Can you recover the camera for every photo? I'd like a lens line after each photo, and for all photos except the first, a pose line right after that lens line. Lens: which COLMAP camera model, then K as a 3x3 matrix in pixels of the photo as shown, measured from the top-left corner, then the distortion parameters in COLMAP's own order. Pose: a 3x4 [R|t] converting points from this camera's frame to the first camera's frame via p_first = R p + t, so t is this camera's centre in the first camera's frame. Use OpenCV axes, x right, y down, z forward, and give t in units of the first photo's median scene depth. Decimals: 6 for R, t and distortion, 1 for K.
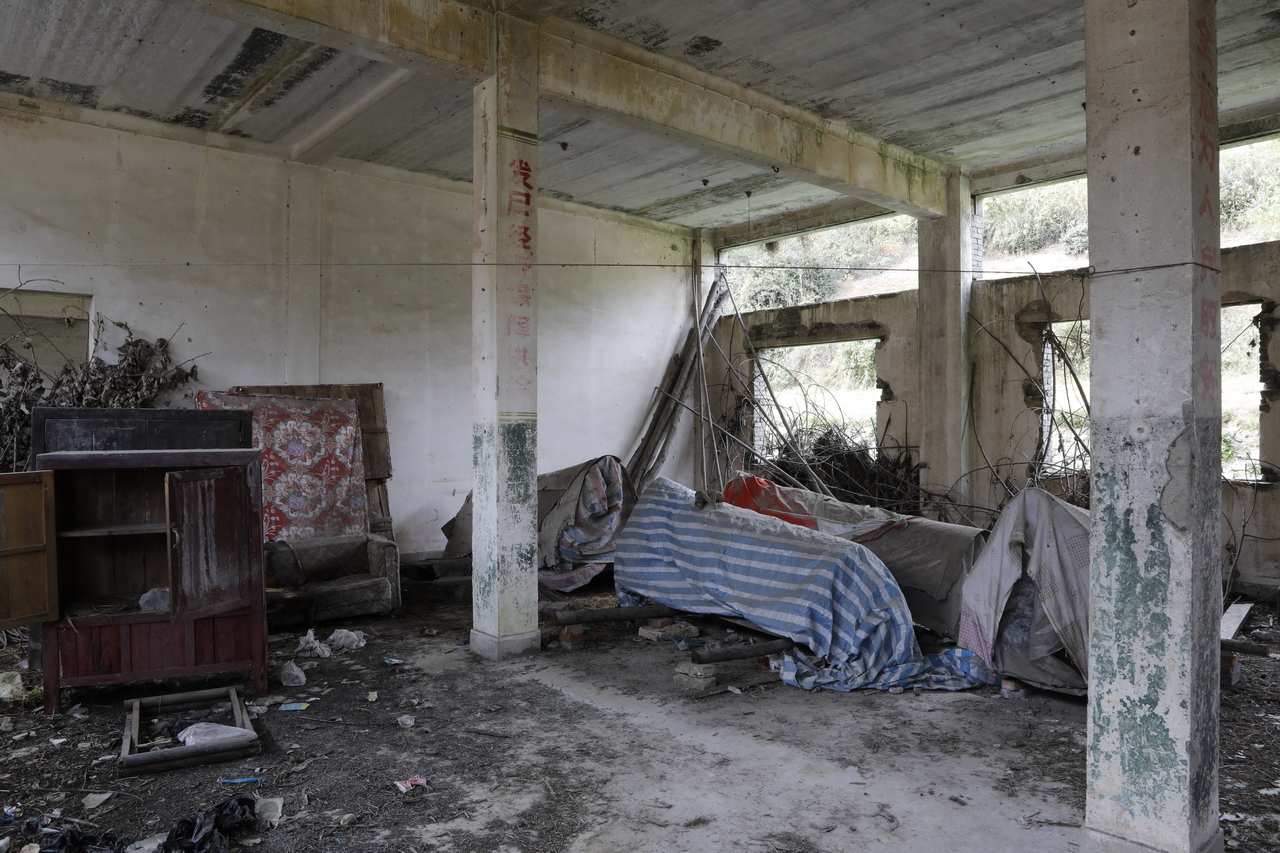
lens RADIAL K [[889.2, 0, 648.7], [0, 889.2, 423.9], [0, 0, 1]] dist [-0.098860, 0.066128]
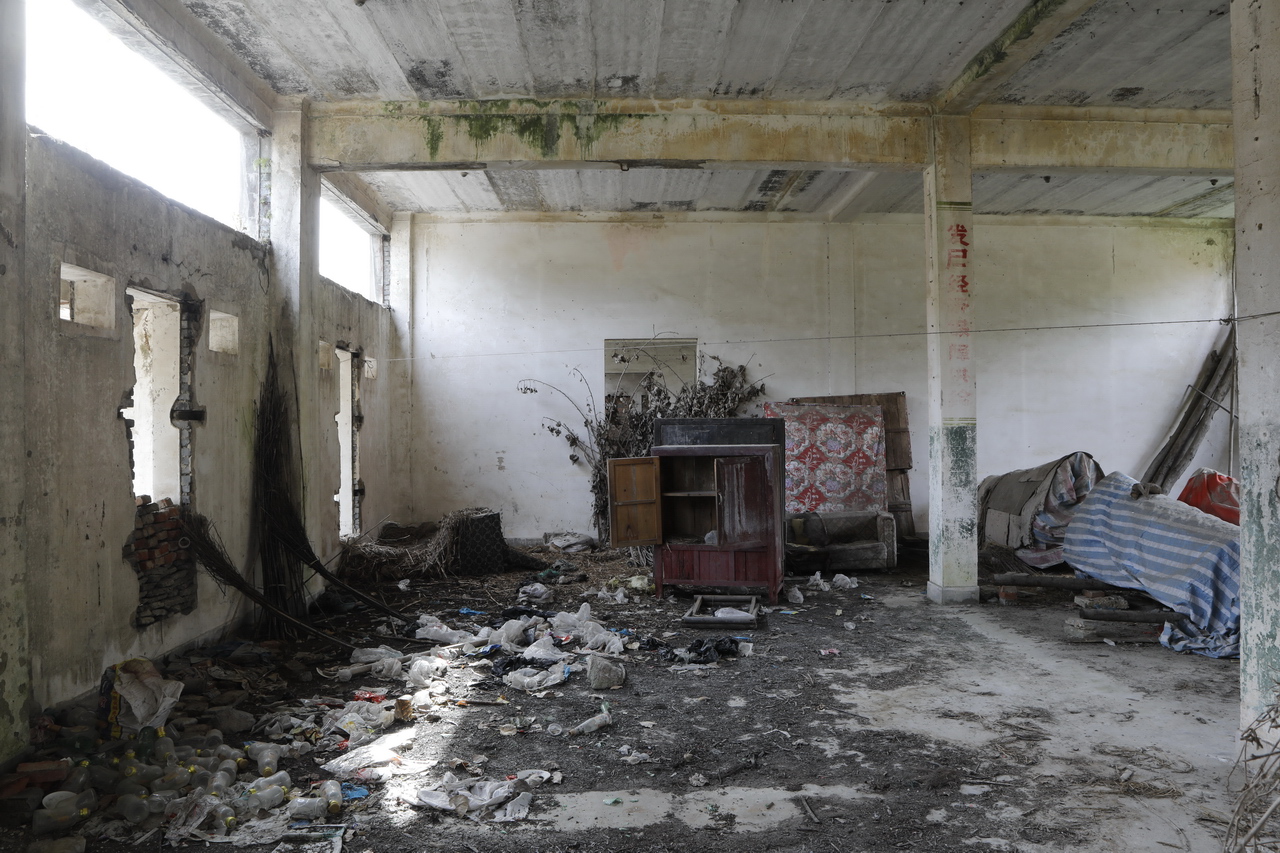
lens RADIAL K [[889.2, 0, 640.6], [0, 889.2, 426.3], [0, 0, 1]] dist [-0.098860, 0.066128]
pose [[0.774837, -0.005659, -0.632136, 0.303593], [0.009966, 0.999945, 0.003264, -0.009022], [0.632083, -0.008830, 0.774851, -0.299298]]
